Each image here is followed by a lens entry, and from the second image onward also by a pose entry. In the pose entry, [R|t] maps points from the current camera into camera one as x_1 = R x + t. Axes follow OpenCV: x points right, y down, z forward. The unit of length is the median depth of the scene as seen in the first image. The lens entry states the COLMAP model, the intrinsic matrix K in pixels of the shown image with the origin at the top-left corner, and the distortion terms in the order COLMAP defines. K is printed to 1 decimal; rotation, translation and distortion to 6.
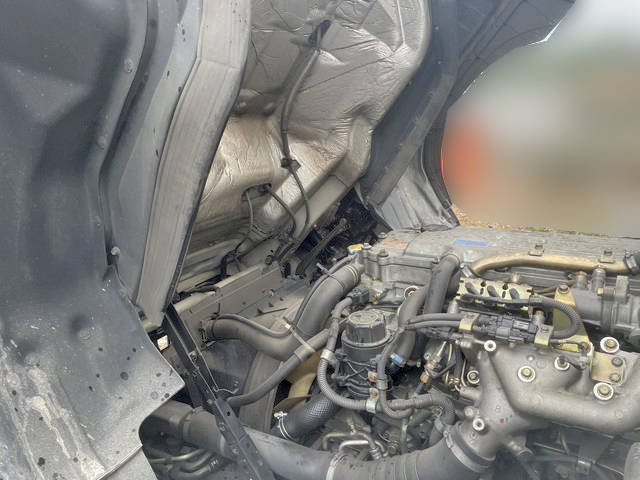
lens RADIAL K [[485.7, 0, 320.4], [0, 485.7, 241.0], [0, 0, 1]] dist [0.086208, -0.106475]
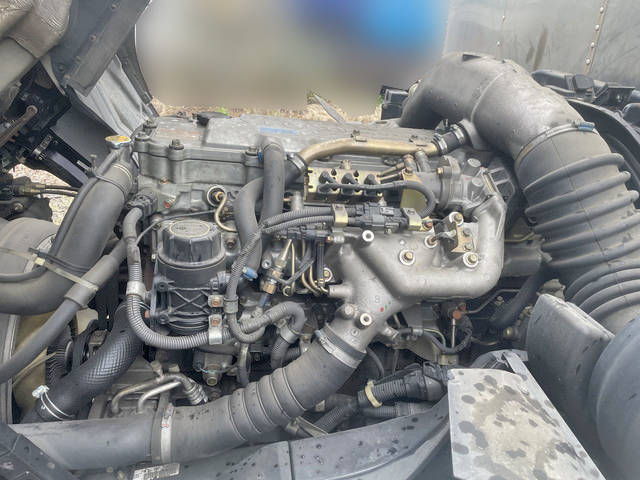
lens RADIAL K [[485.7, 0, 323.8], [0, 485.7, 239.4], [0, 0, 1]] dist [0.086208, -0.106475]
pose [[0.729093, -0.135873, 0.670792, -0.238713], [0.020300, 0.983958, 0.177243, 0.040209], [-0.684114, -0.115609, 0.720155, 0.287503]]
